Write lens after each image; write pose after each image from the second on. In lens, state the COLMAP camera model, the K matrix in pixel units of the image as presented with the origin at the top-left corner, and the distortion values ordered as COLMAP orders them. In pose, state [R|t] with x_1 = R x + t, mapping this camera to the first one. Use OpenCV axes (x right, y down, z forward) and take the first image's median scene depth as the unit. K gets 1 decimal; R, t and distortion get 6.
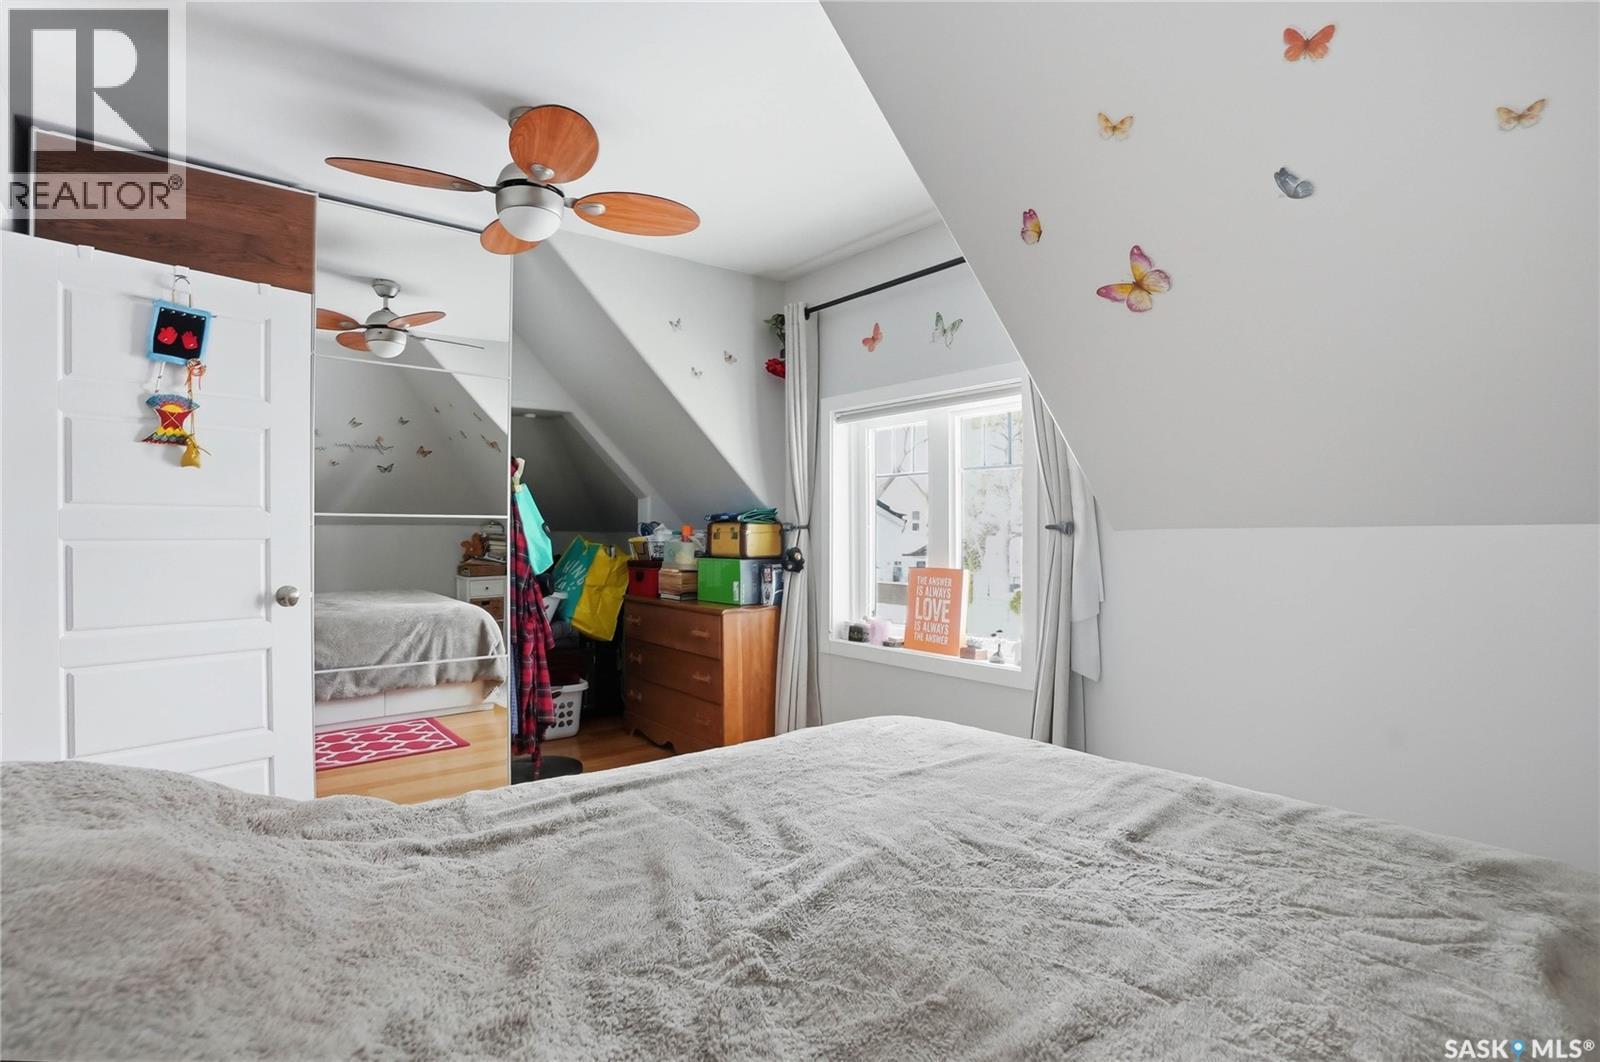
lens RADIAL K [[777.0, 0, 792.2], [0, 777.0, 536.5], [0, 0, 1]] dist [-0.000878, -0.000062]
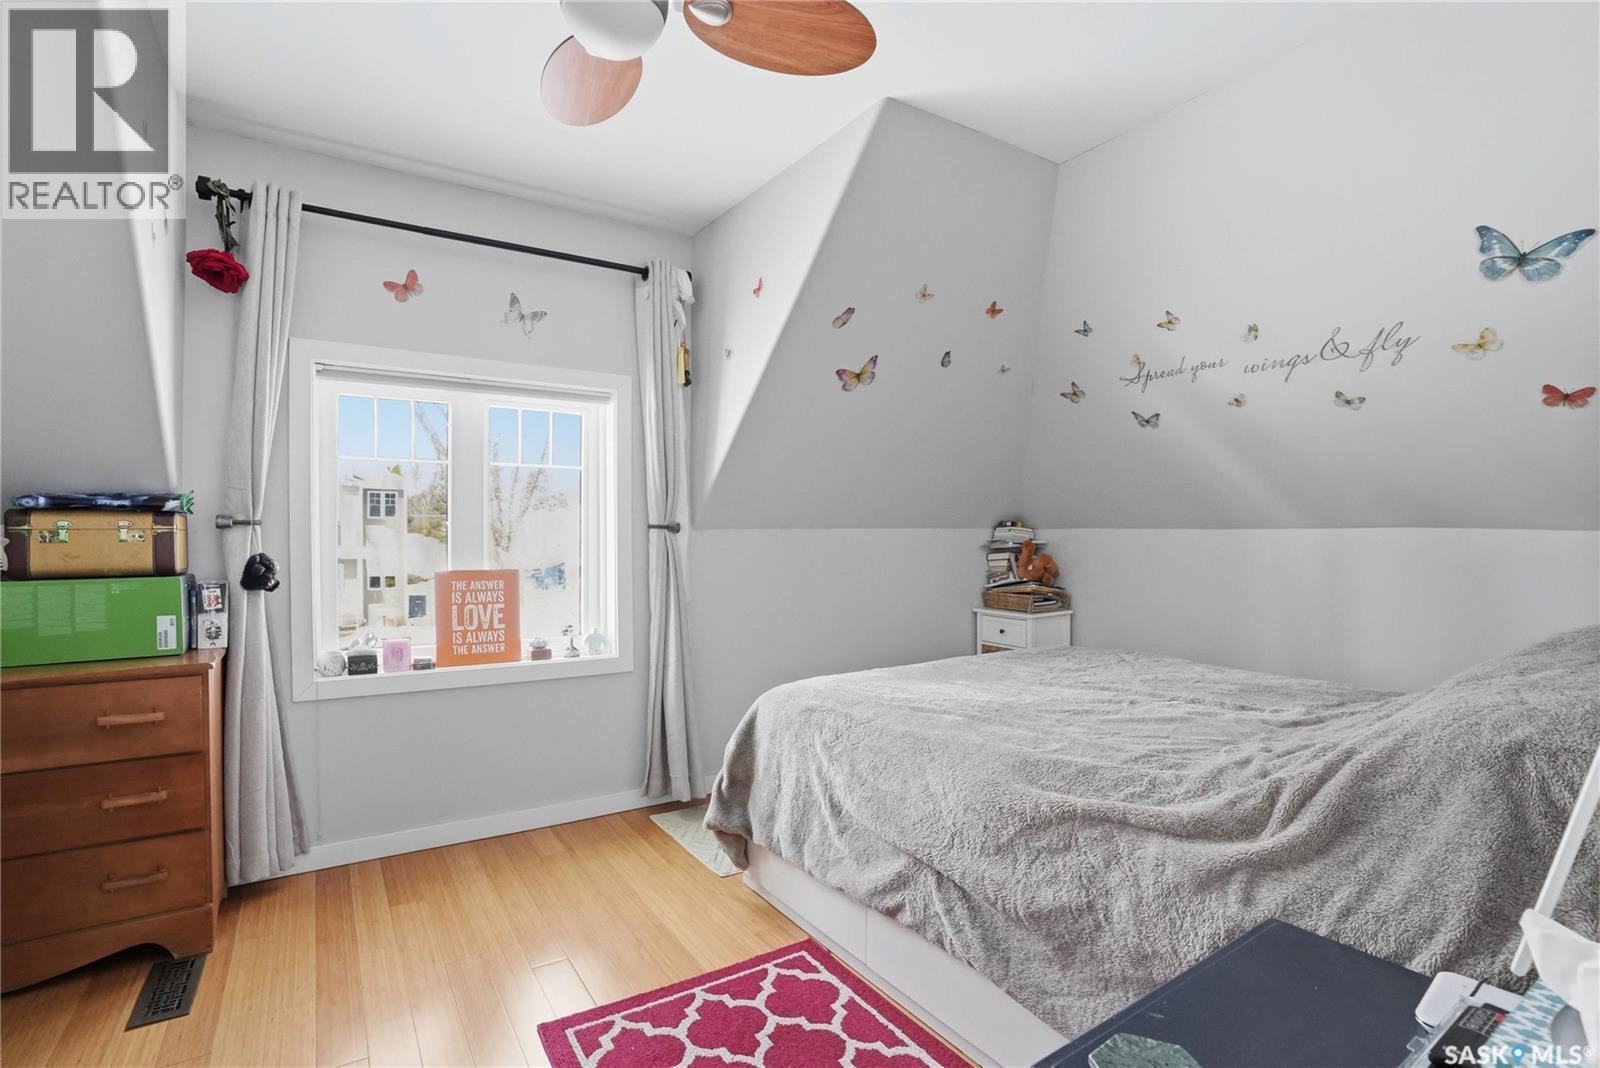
lens RADIAL K [[777.0, 0, 792.2], [0, 777.0, 539.5], [0, 0, 1]] dist [-0.000878, -0.000062]
pose [[0.141756, -0.007186, 0.989876, -0.647429], [0.004155, 0.999969, 0.006665, 0.000518], [-0.989893, 0.003168, 0.141781, 0.509237]]
